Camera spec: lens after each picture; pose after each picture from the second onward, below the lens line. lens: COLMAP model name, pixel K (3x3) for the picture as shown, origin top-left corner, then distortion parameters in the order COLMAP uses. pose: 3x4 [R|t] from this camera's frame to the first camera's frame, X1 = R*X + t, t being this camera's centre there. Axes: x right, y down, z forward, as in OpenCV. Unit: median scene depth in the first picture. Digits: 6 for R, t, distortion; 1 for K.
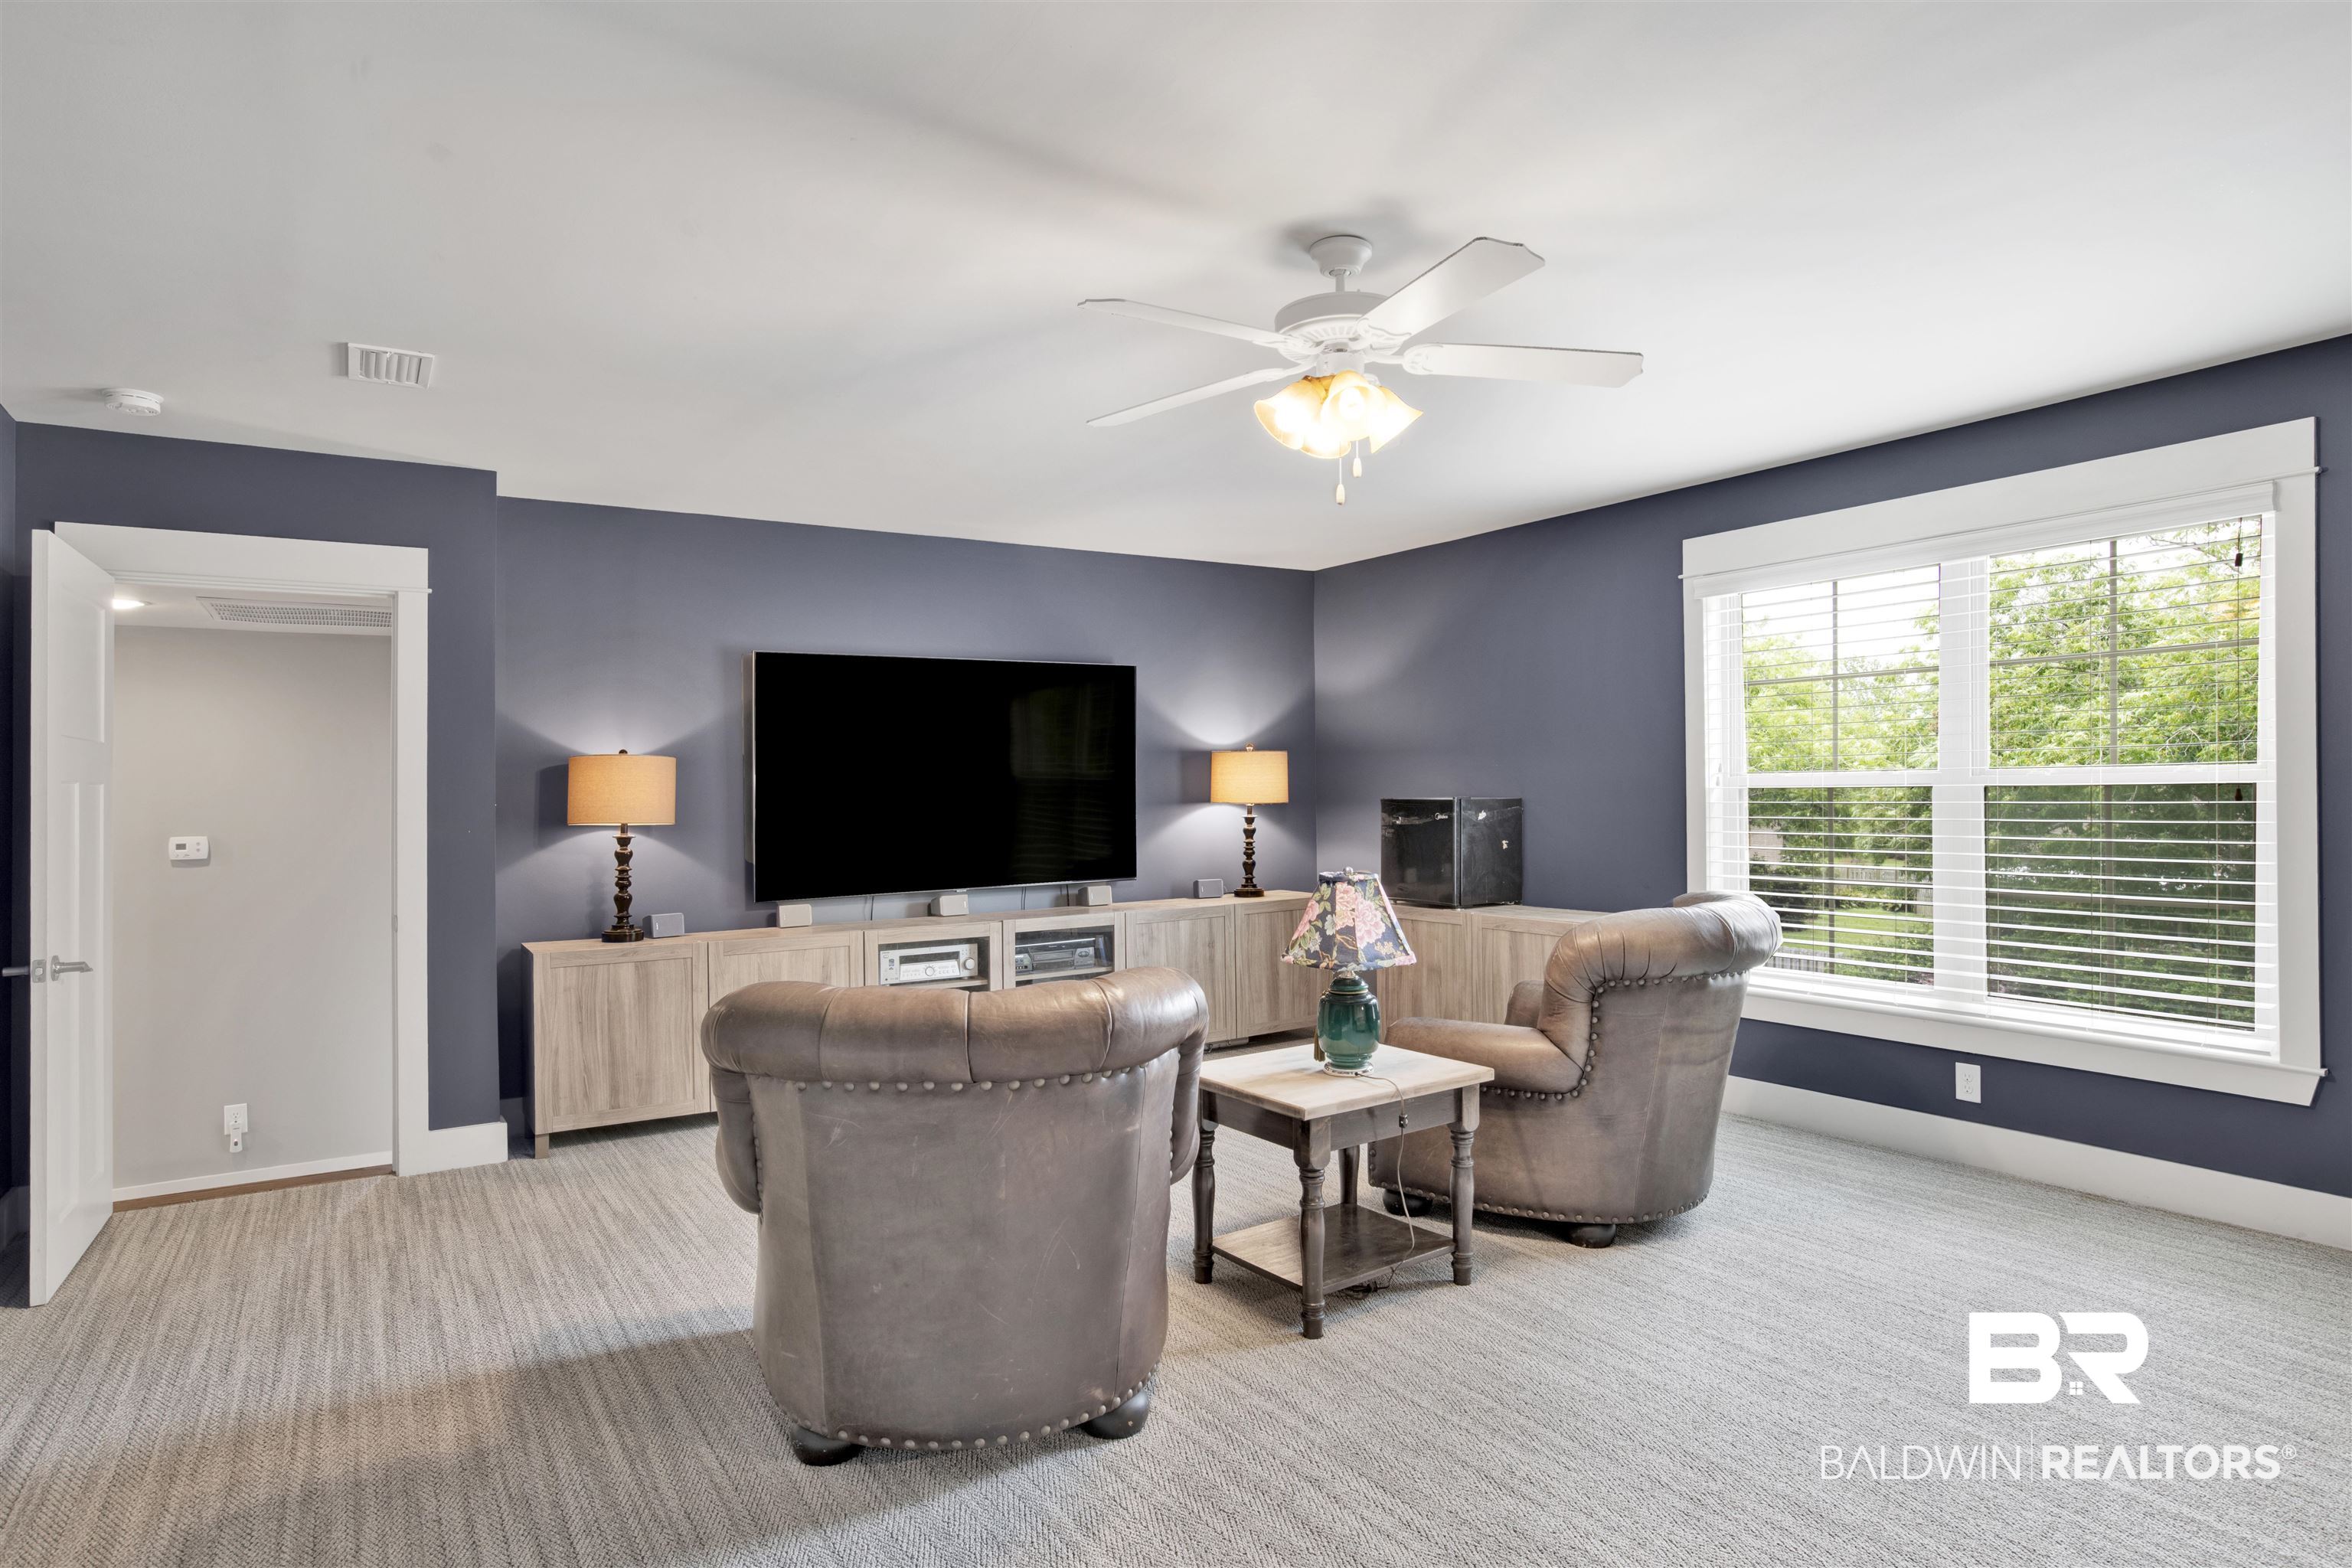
lens RADIAL K [[1286.5, 0, 1176.0], [0, 1286.5, 784.0], [0, 0, 1]] dist [-0.036588, 0.000077]
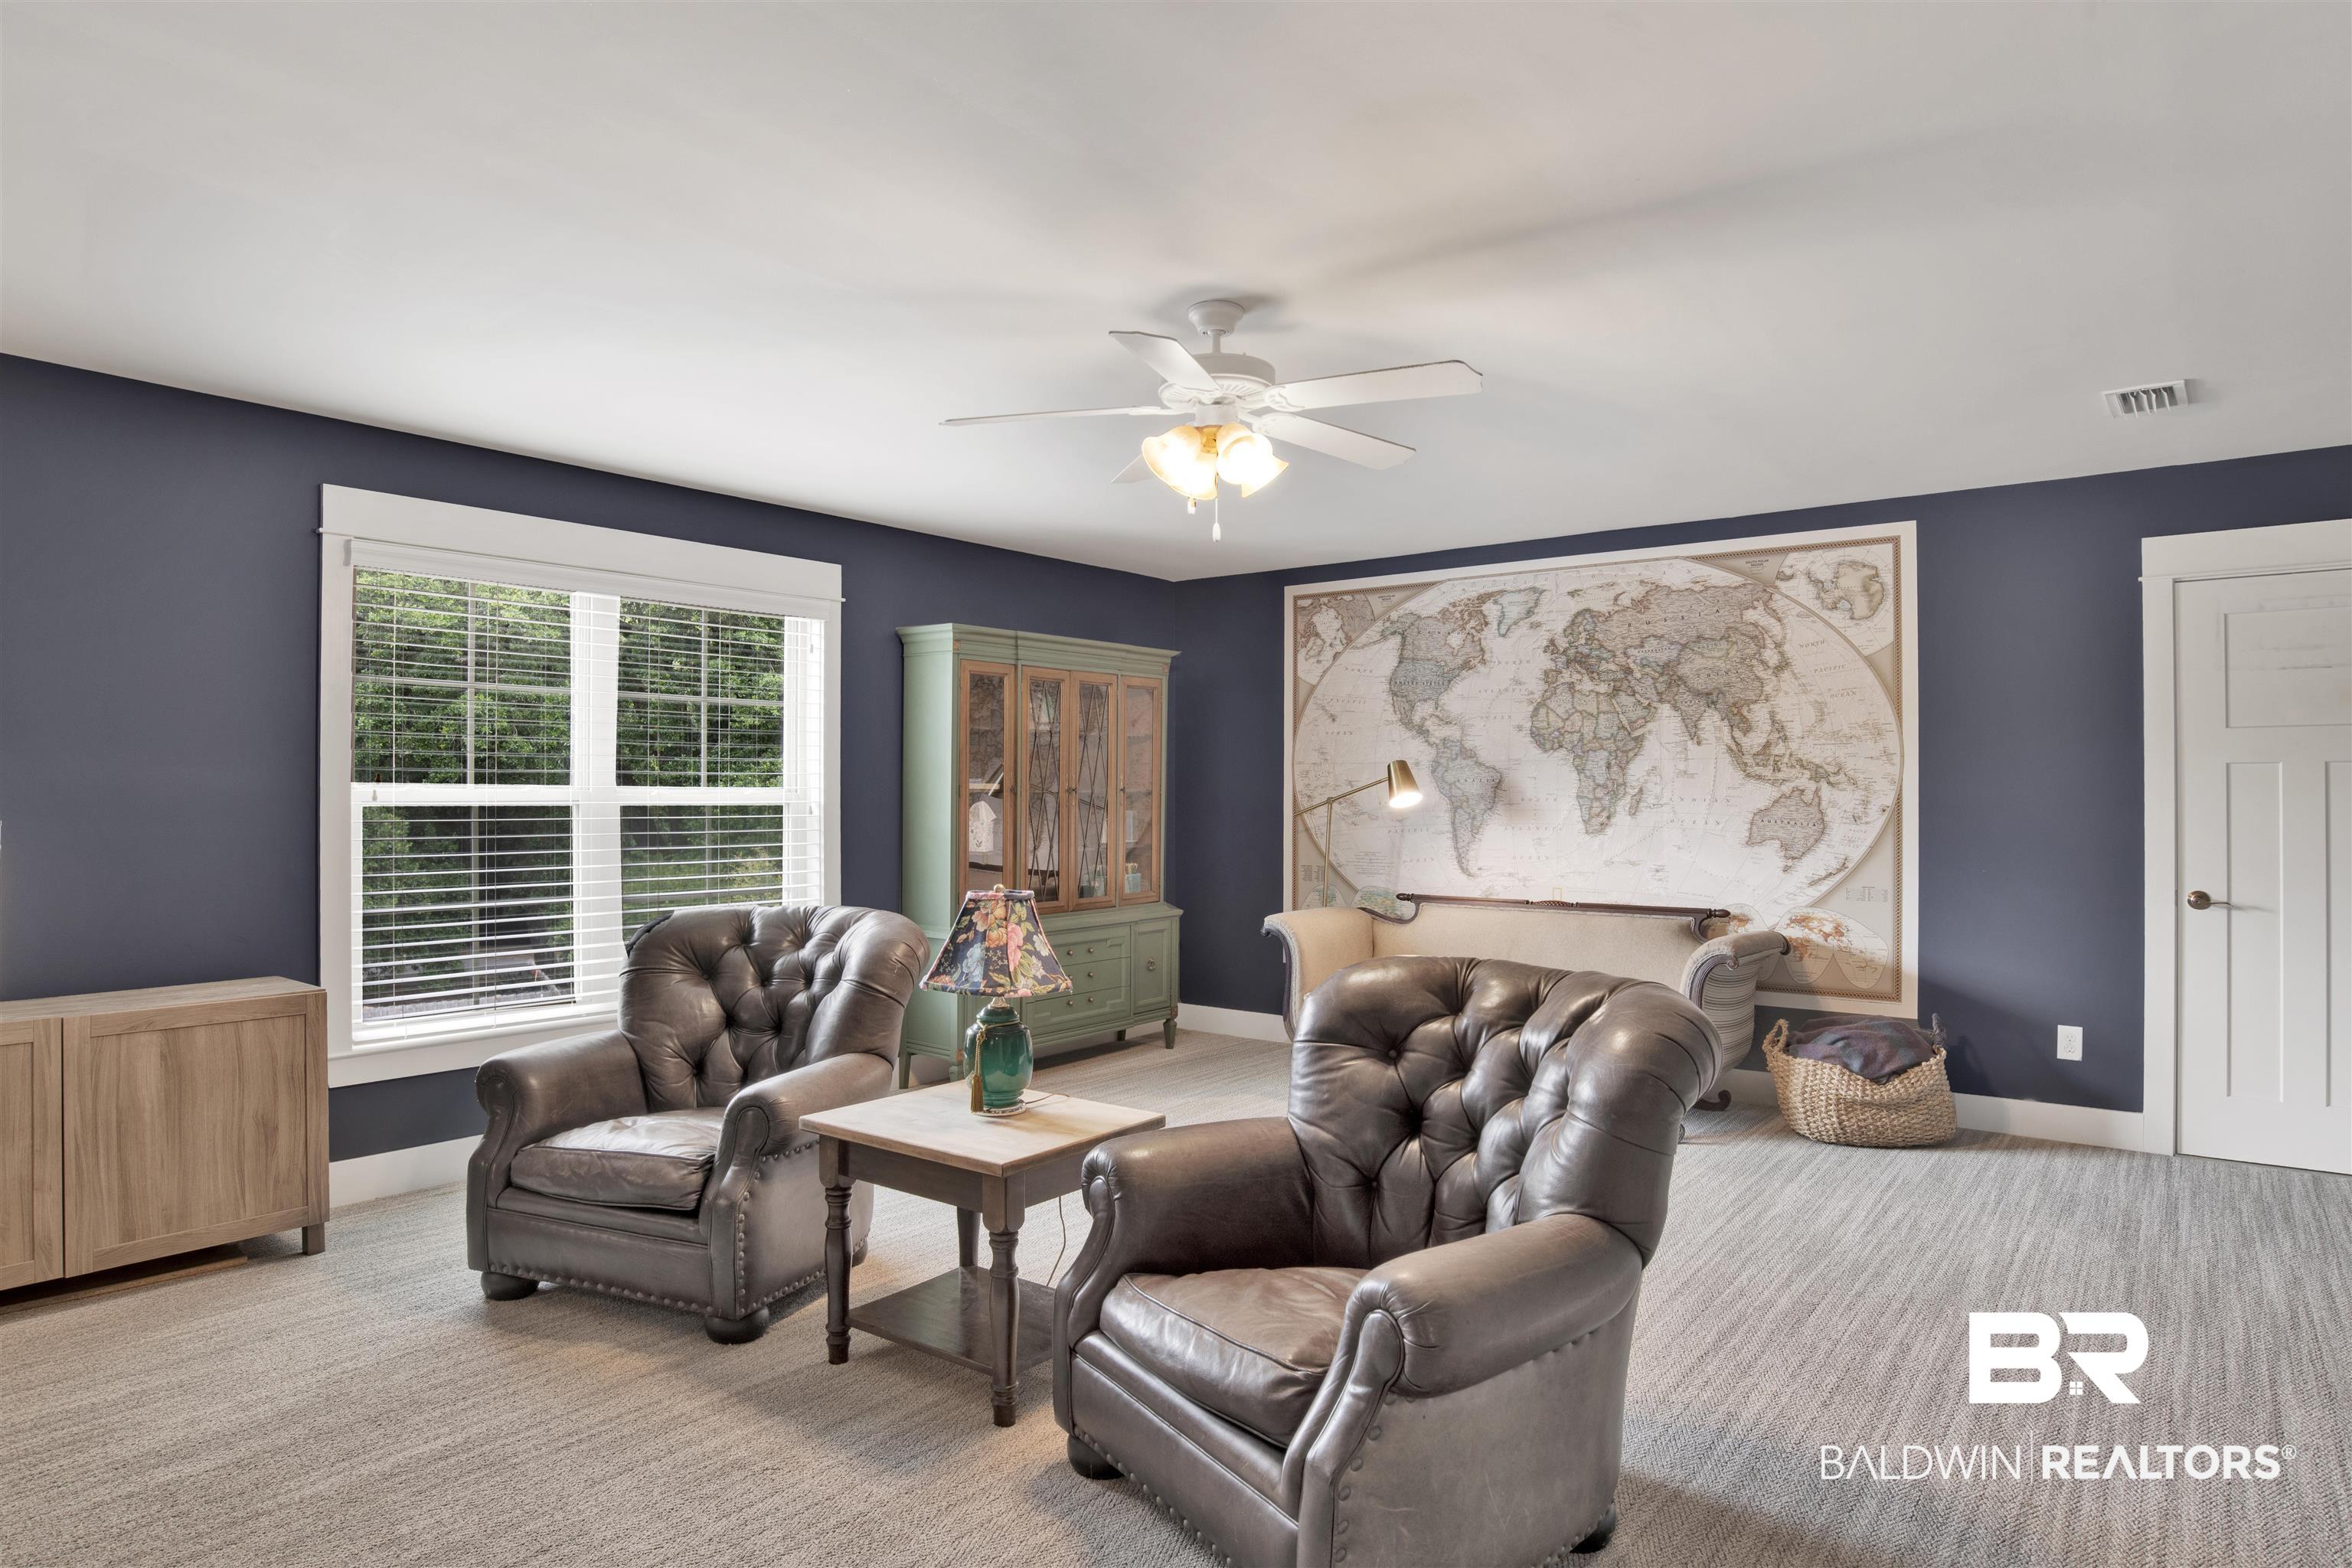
lens RADIAL K [[1286.5, 0, 1176.0], [0, 1286.5, 784.0], [0, 0, 1]] dist [-0.036588, 0.000077]
pose [[-0.329822, 0.022846, 0.943767, -0.582222], [0.000342, 0.999710, -0.024081, 0.010859], [-0.944043, -0.007620, -0.329734, 0.887432]]
